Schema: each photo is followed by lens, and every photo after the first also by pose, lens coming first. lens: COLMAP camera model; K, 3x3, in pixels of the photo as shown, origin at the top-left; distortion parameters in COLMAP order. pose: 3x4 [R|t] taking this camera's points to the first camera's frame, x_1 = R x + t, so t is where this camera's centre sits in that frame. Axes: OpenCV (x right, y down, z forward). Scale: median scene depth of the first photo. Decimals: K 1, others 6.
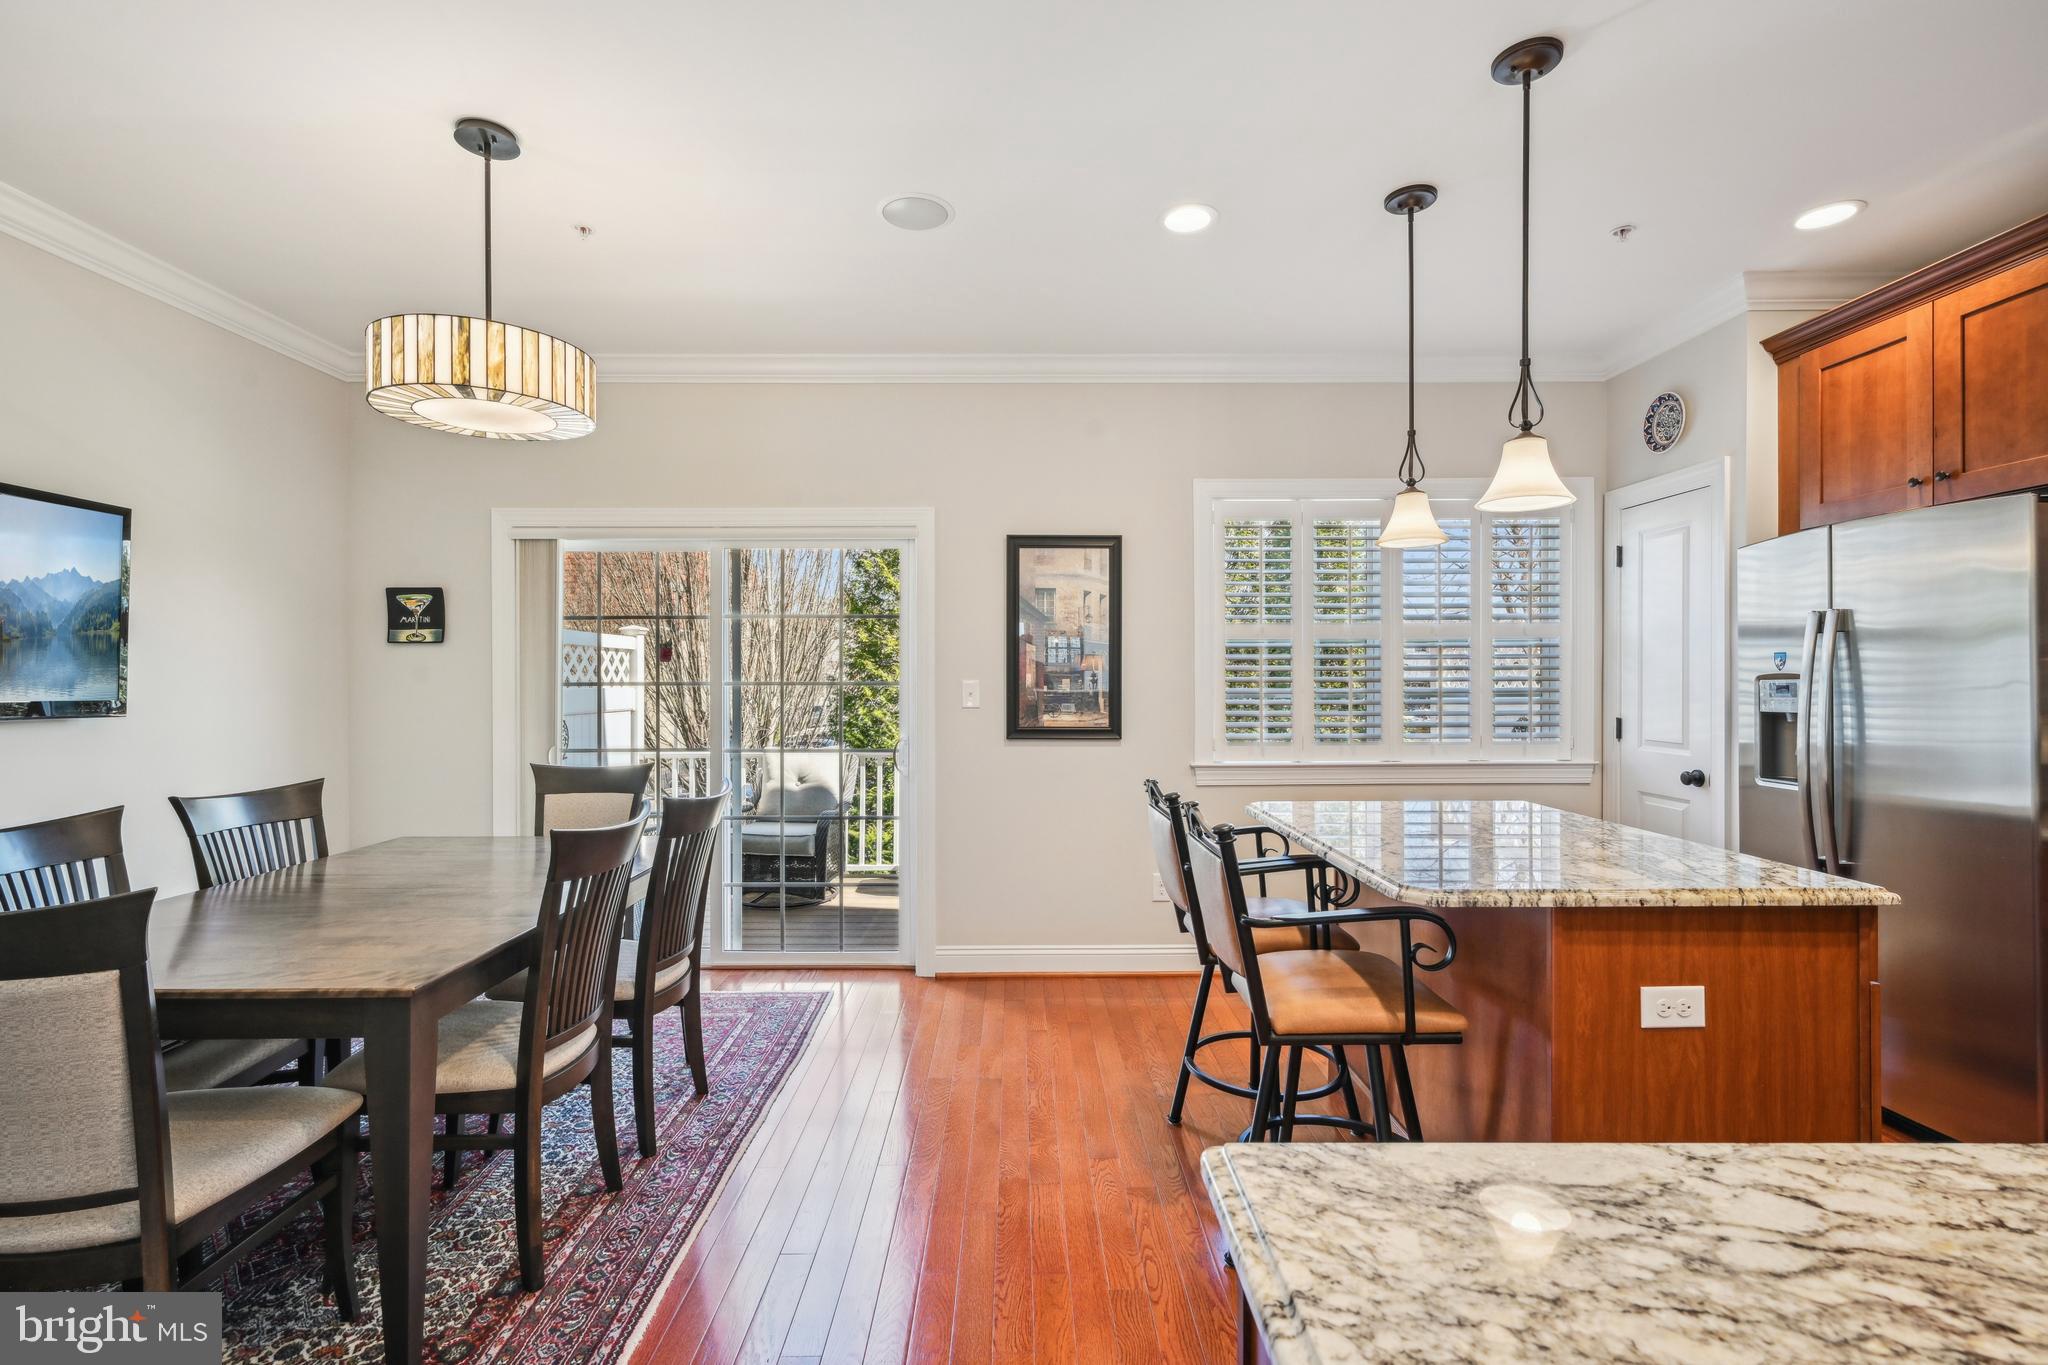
lens RADIAL K [[908.8, 0, 1027.2], [0, 908.8, 681.3], [0, 0, 1]] dist [0.000908, 0.000264]
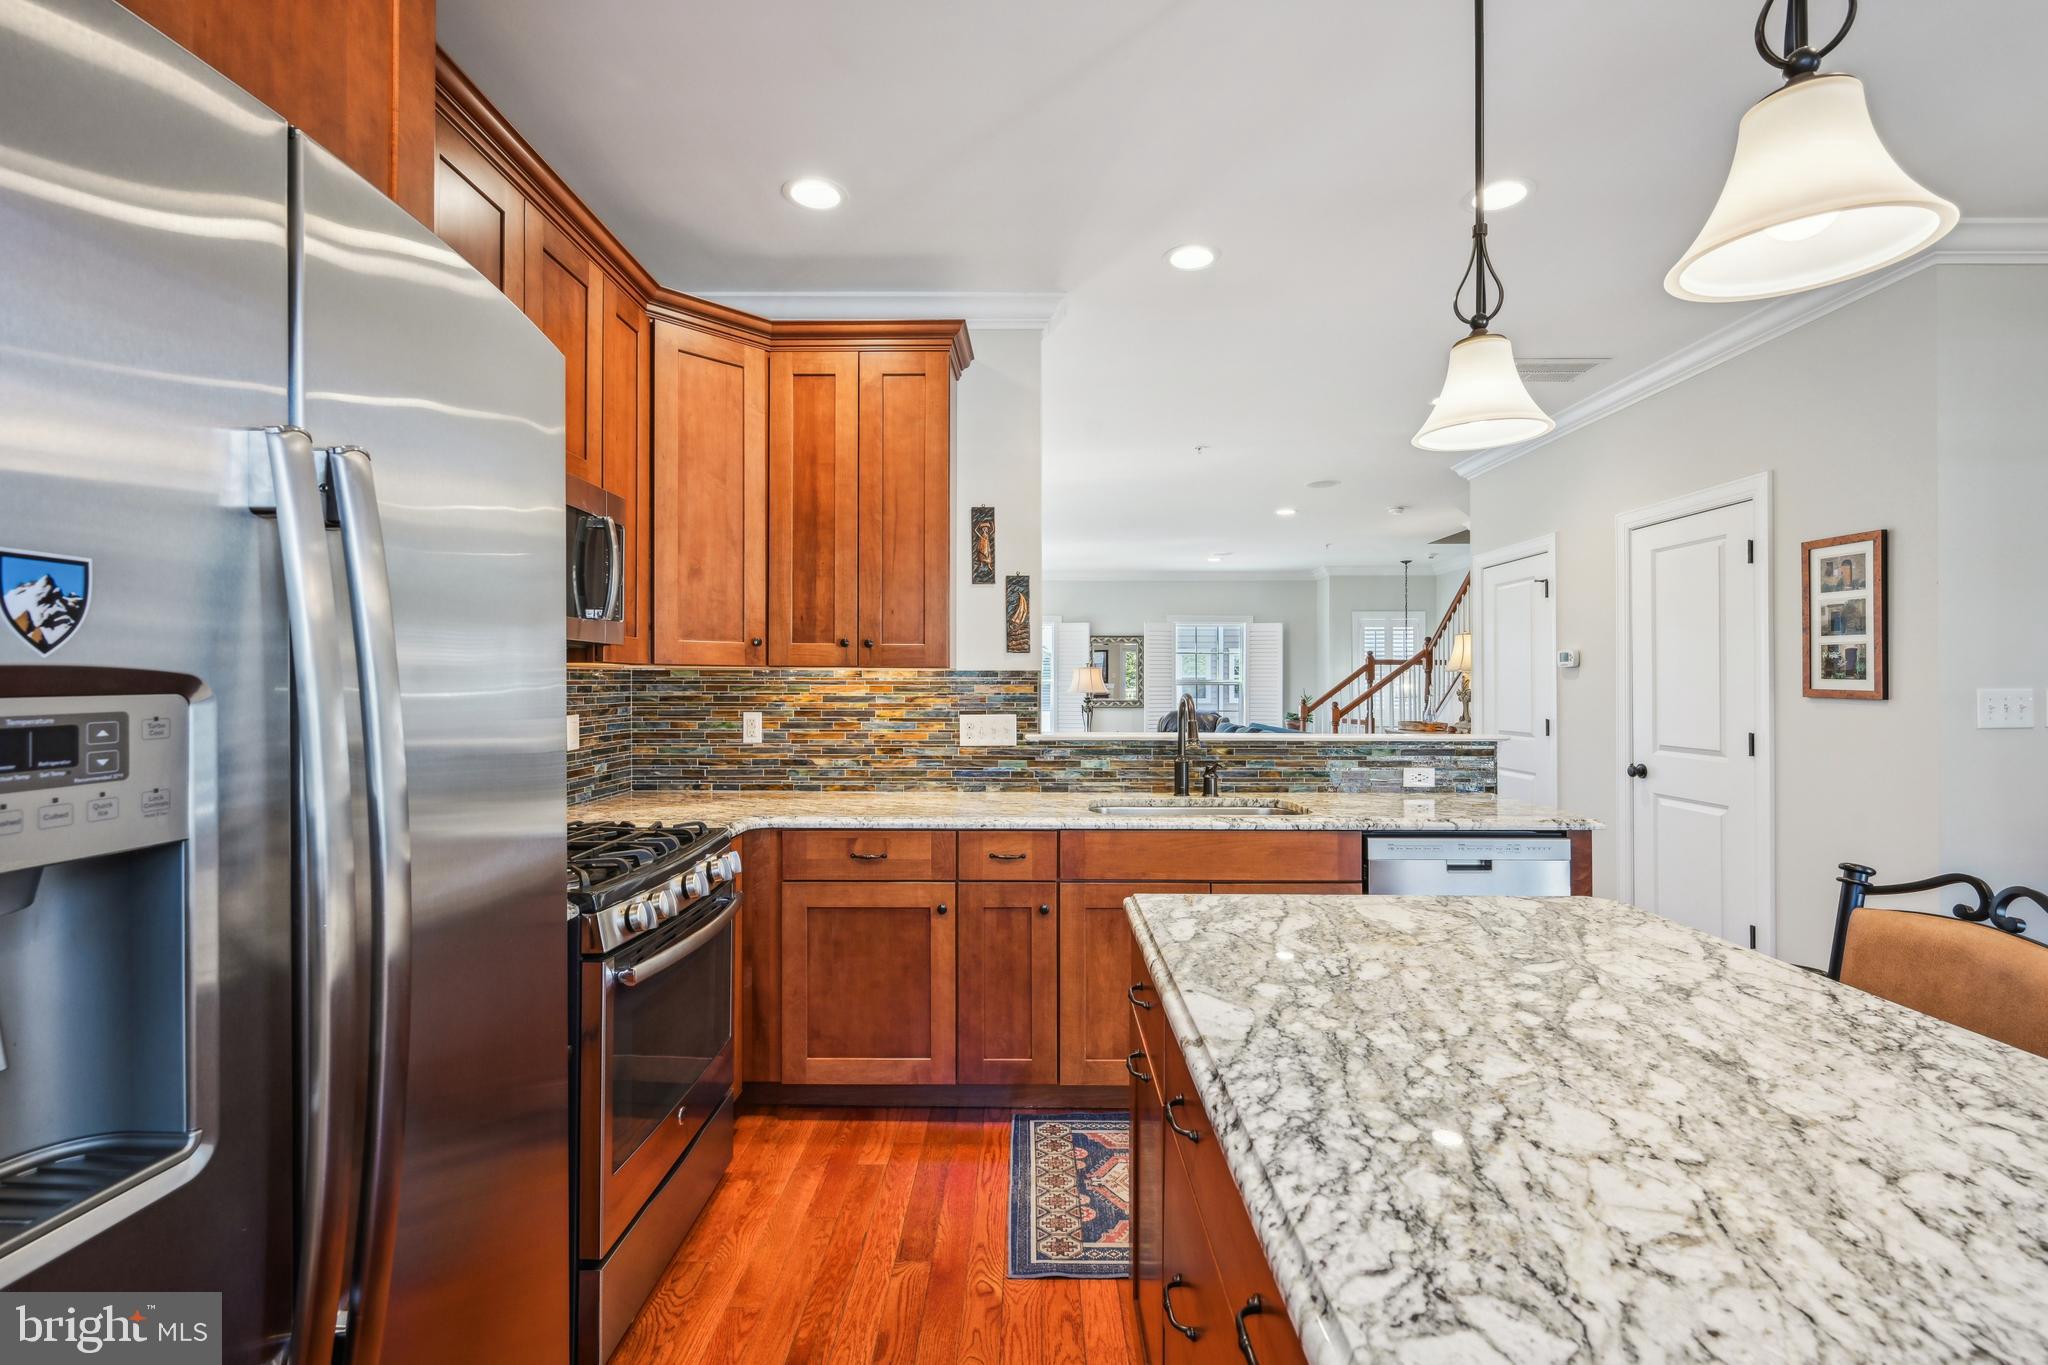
lens RADIAL K [[908.8, 0, 1016.9], [0, 908.8, 681.8], [0, 0, 1]] dist [0.000908, 0.000264]
pose [[-0.999604, -0.000134, 0.028148, 0.582643], [-0.000144, 1.000000, -0.000359, -0.004767], [-0.028148, -0.000363, -0.999604, 1.117107]]
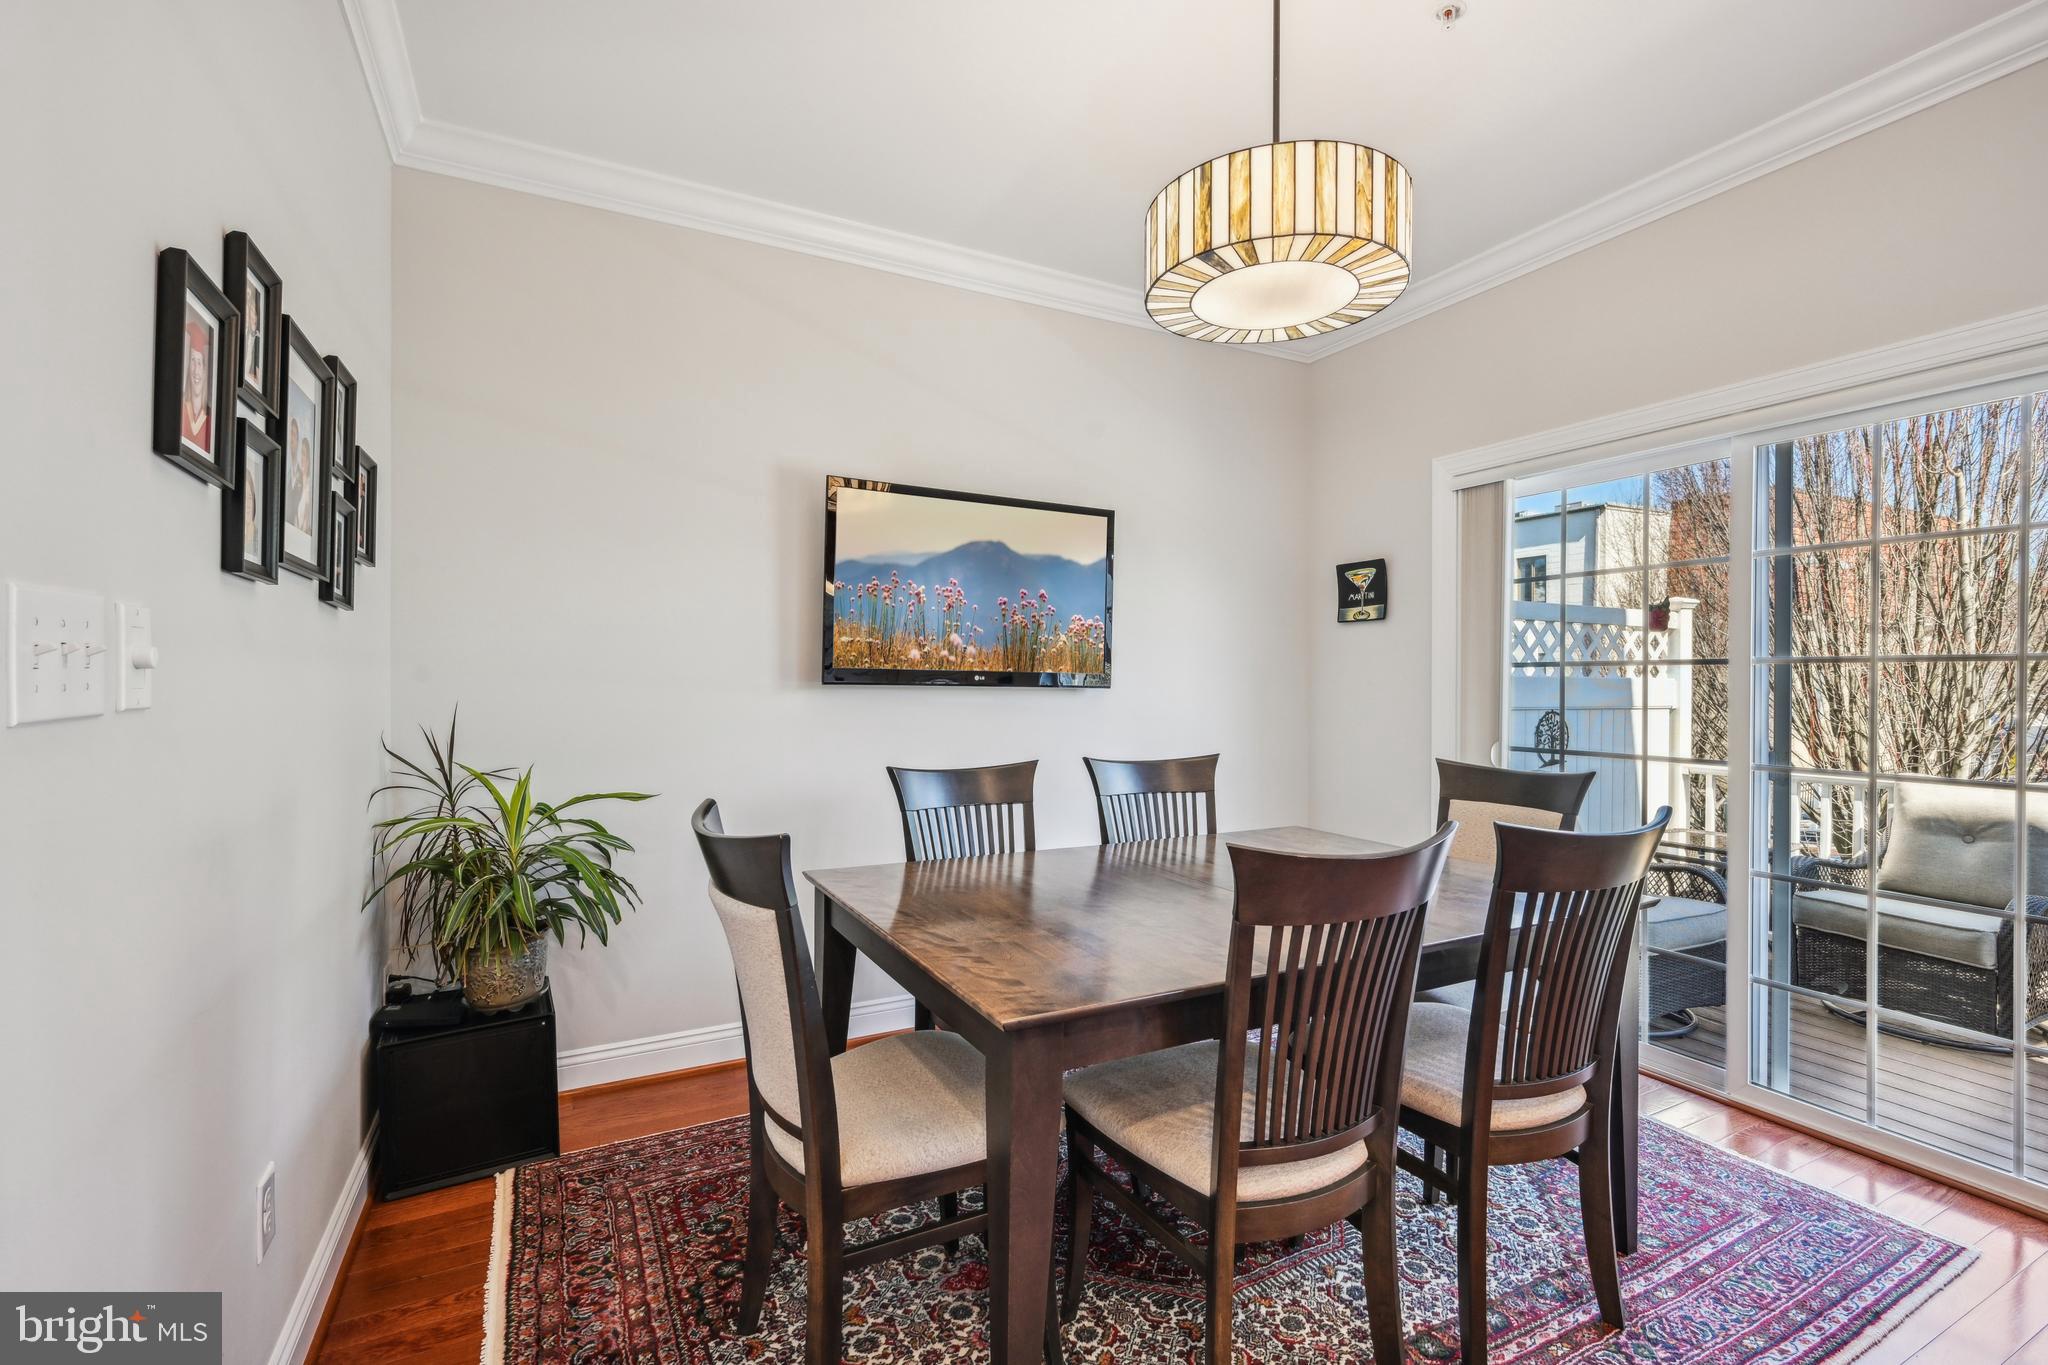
lens RADIAL K [[908.8, 0, 1016.6], [0, 908.8, 684.8], [0, 0, 1]] dist [0.000908, 0.000264]
pose [[0.446515, 0.006731, -0.894751, 0.002289], [-0.007330, 0.999966, 0.003865, 0.027227], [0.894746, 0.004833, 0.446549, 0.337800]]
